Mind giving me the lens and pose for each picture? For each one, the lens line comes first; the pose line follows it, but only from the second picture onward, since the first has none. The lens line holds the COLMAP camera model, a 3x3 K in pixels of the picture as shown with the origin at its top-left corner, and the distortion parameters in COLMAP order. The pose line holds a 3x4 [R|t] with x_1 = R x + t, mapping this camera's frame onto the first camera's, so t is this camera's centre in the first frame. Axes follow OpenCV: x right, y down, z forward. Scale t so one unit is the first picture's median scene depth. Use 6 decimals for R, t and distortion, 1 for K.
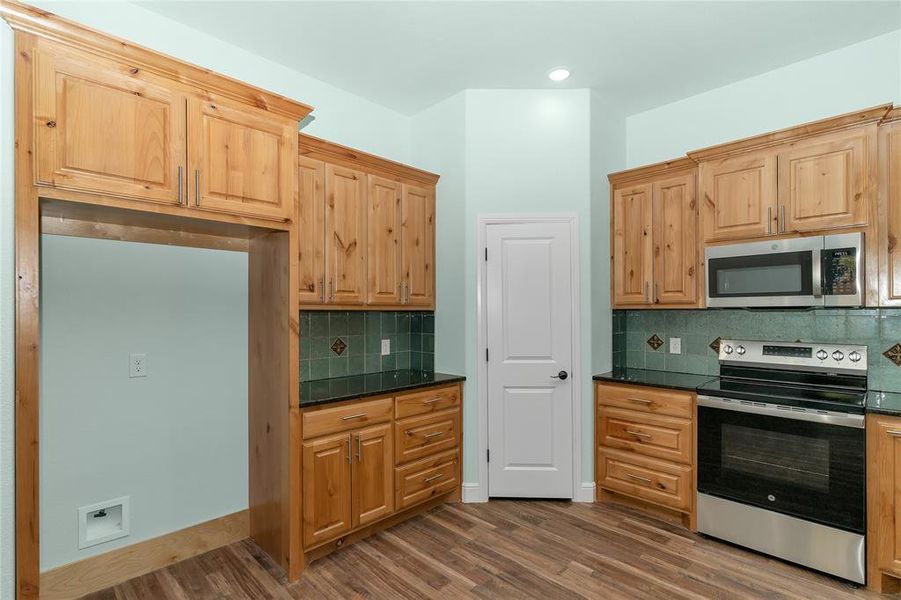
lens RADIAL K [[431.6, 0, 451.7], [0, 431.6, 313.6], [0, 0, 1]] dist [0.001968, 0.000108]
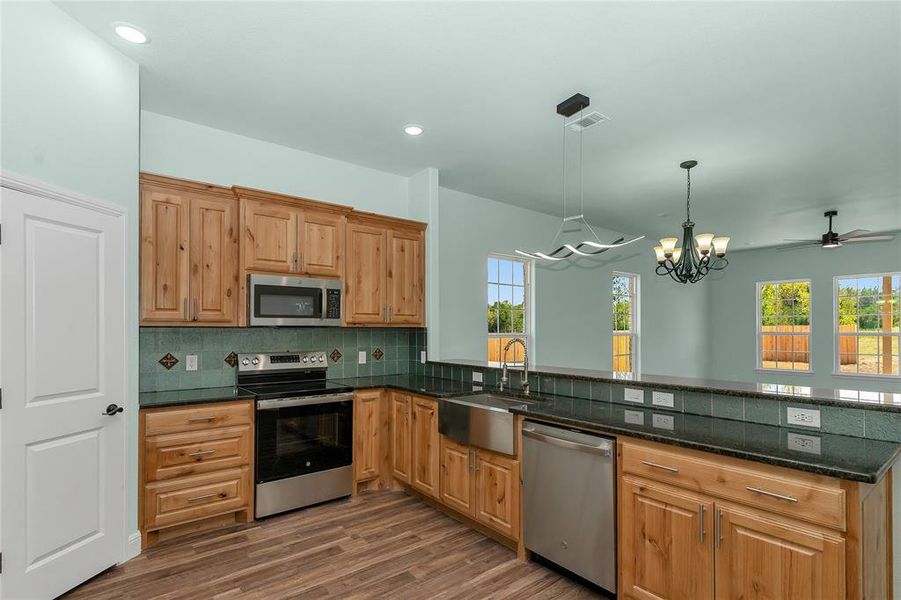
lens RADIAL K [[436.8, 0, 454.3], [0, 436.8, 330.1], [0, 0, 1]] dist [0.001391, 0.000272]
pose [[0.114852, 0.000769, 0.993382, -0.499288], [0.002559, 0.999996, -0.001070, 0.000074], [-0.993379, 0.002665, 0.114850, 0.312305]]
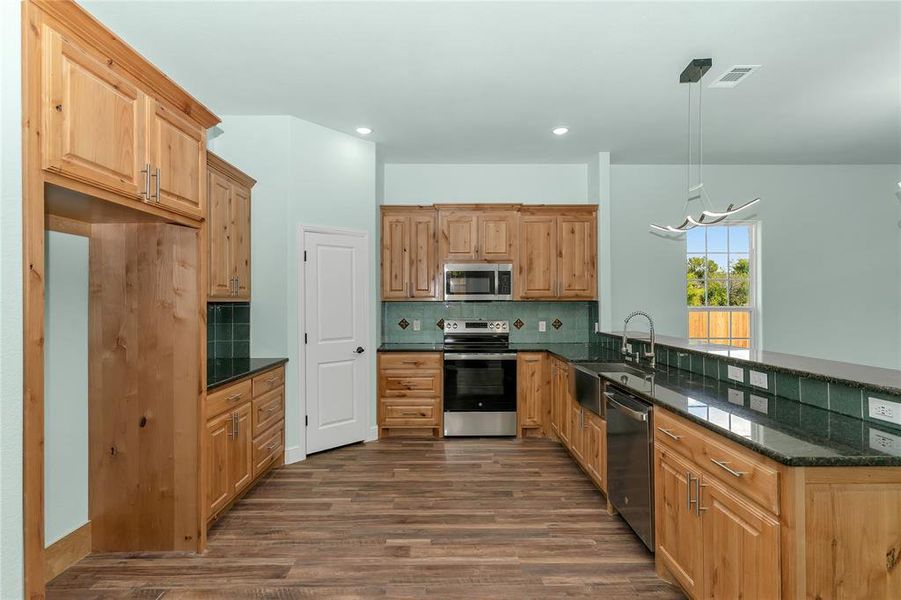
lens RADIAL K [[425.3, 0, 450.9], [0, 425.3, 305.4], [0, 0, 1]] dist [0.001959, 0.000147]
pose [[0.702369, -0.004385, 0.711800, -0.529411], [0.003187, 0.999990, 0.003016, -0.000078], [-0.711806, 0.000150, 0.702376, -0.150244]]
